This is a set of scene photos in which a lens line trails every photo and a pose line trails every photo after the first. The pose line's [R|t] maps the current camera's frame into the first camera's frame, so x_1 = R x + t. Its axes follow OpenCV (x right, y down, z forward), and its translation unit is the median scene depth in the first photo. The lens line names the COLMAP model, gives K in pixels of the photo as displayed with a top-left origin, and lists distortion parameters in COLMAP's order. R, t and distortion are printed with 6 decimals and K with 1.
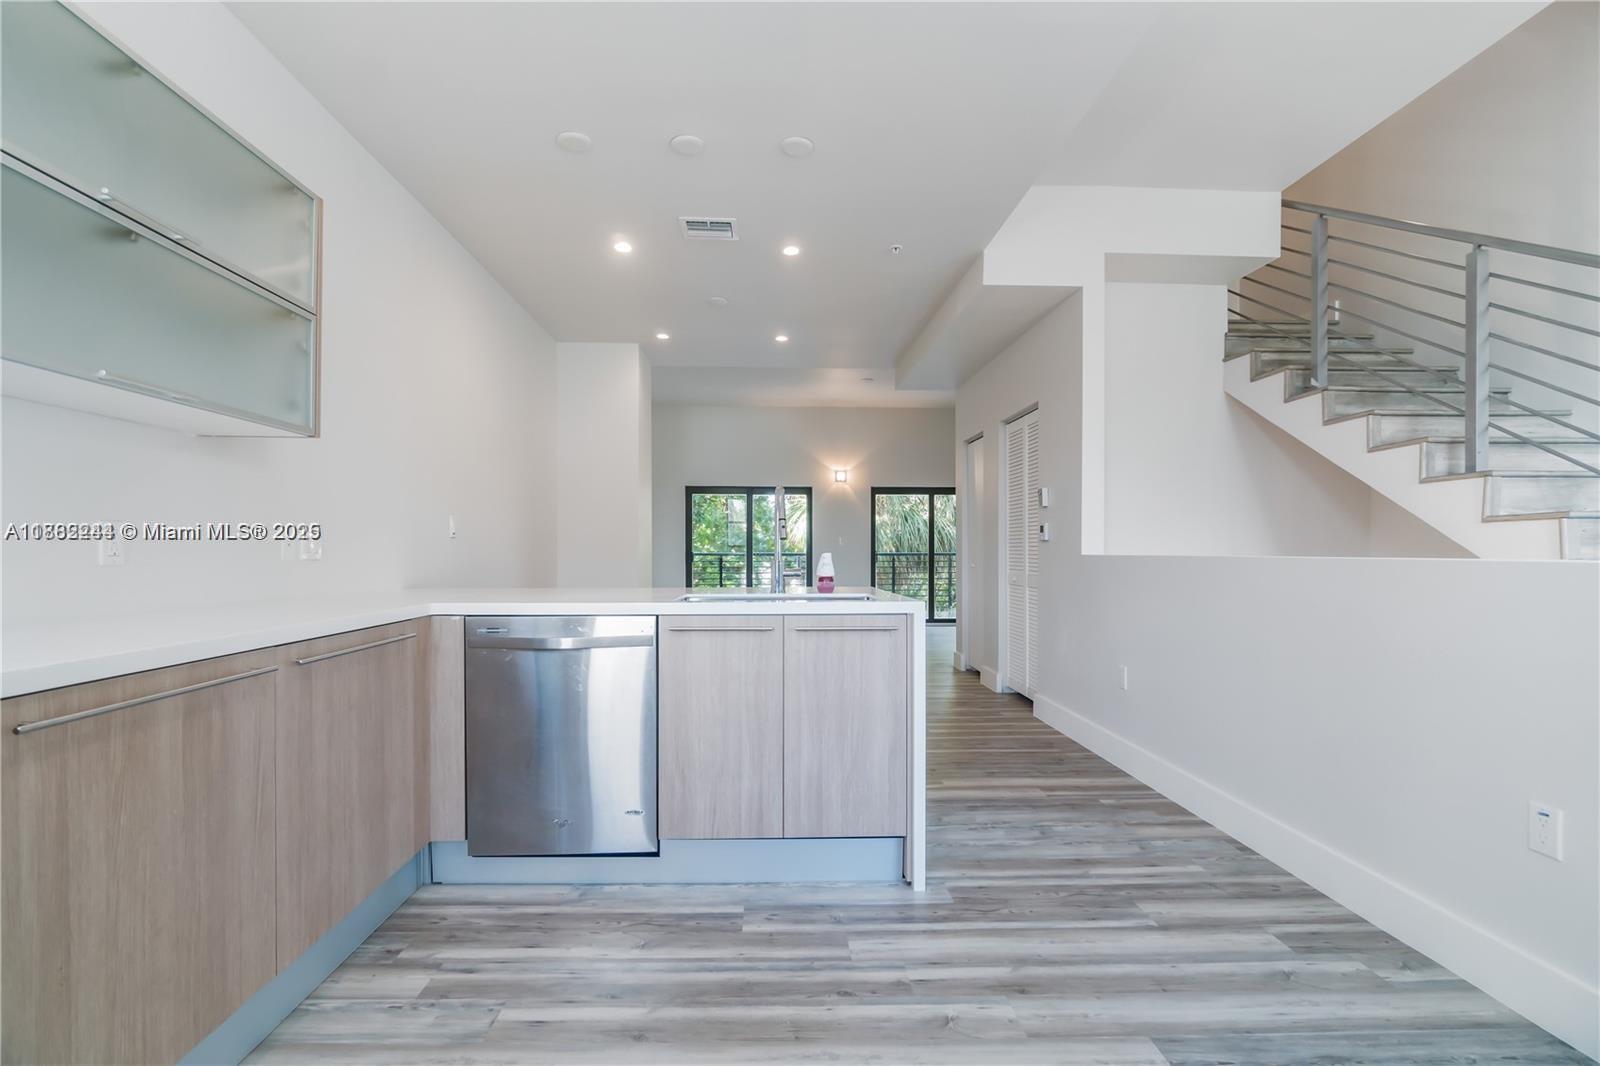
lens RADIAL K [[707.7, 0, 800.8], [0, 707.7, 559.2], [0, 0, 1]] dist [-0.005476, 0.001031]
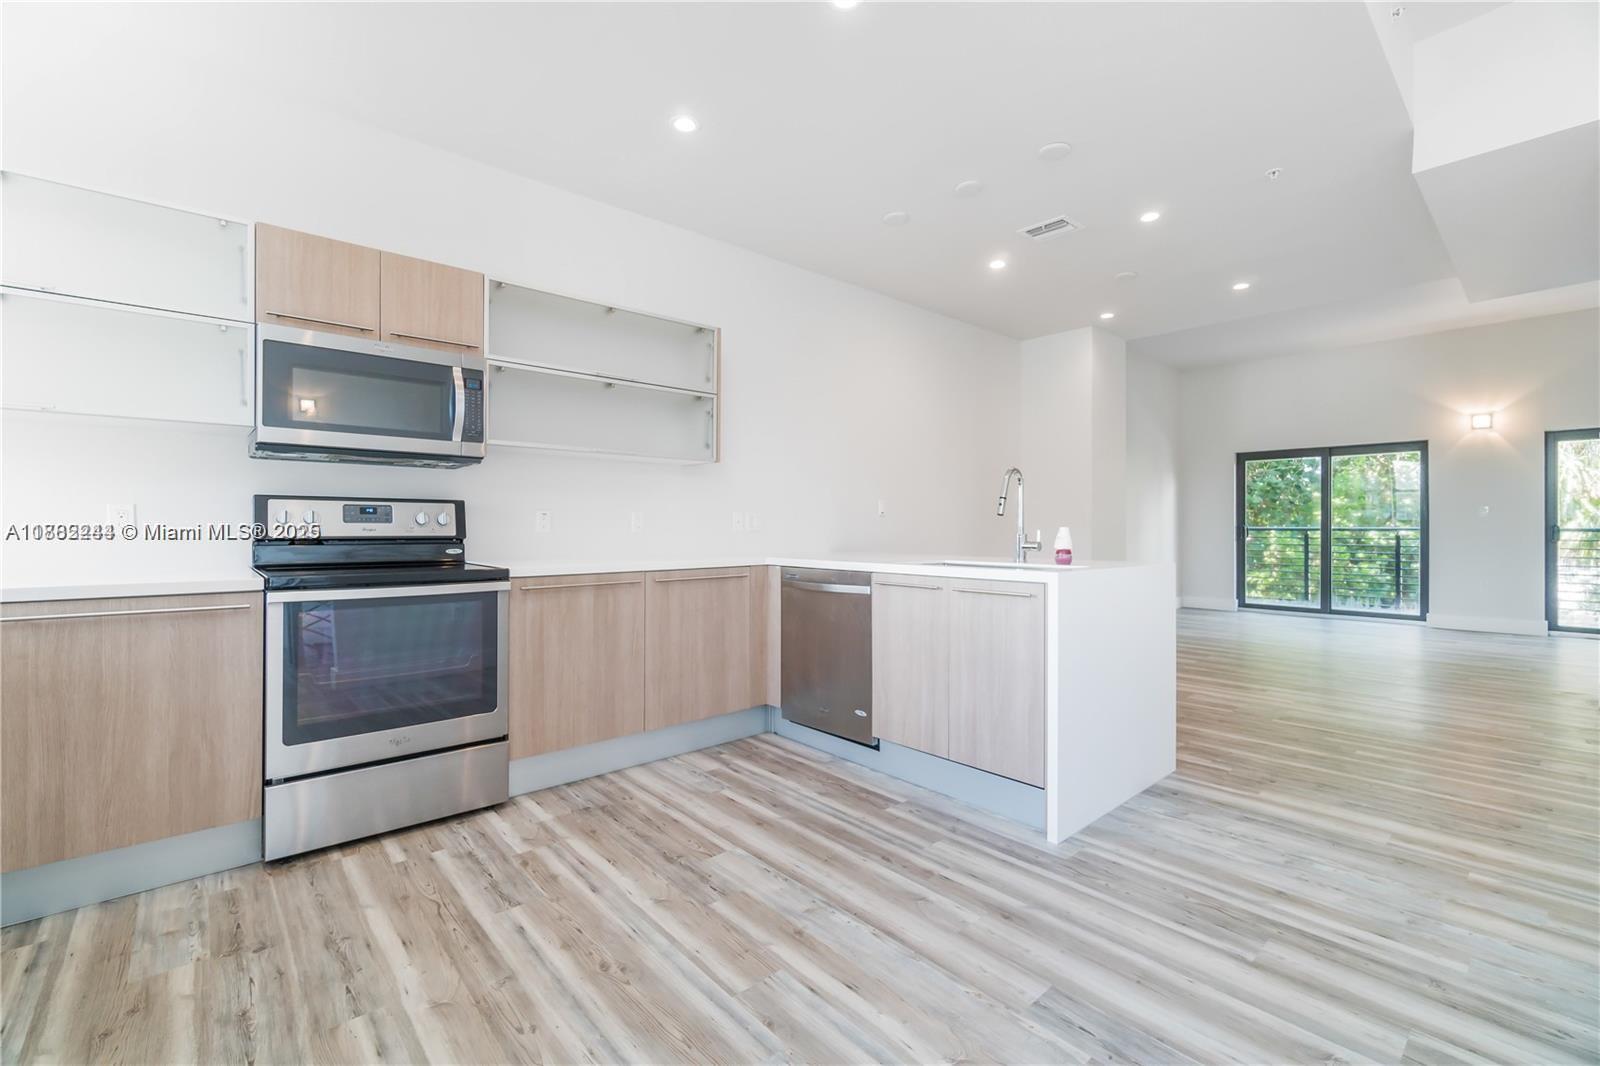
lens RADIAL K [[704.4, 0, 800.0], [0, 704.4, 533.0], [0, 0, 1]] dist [0.011346, 0.000403]
pose [[0.636212, 0.005935, -0.771491, 0.615792], [-0.007536, 0.999971, 0.001478, 0.001590], [0.771477, 0.004874, 0.636238, 0.018099]]
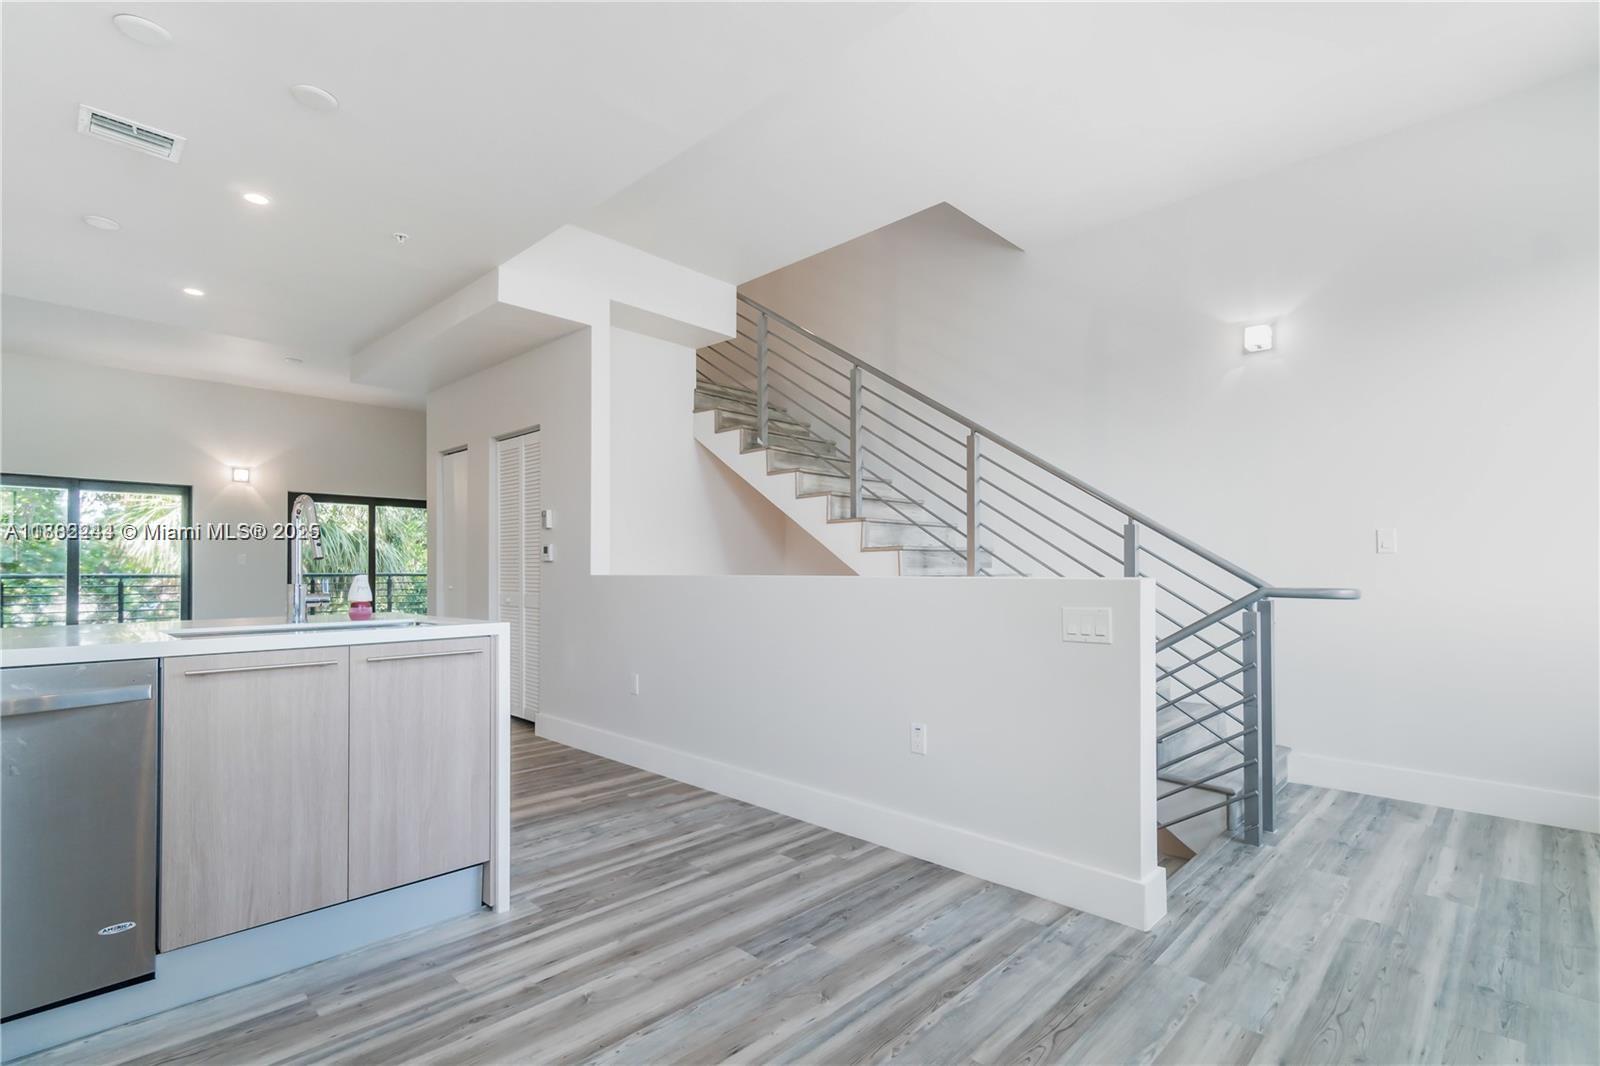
lens RADIAL K [[737.4, 0, 811.9], [0, 737.4, 570.2], [0, 0, 1]] dist [0.000468, 0.000195]
pose [[0.717585, -0.001071, 0.696470, -0.202680], [0.009388, 0.999923, -0.008134, -0.001730], [-0.696408, 0.012375, 0.717540, -0.049256]]
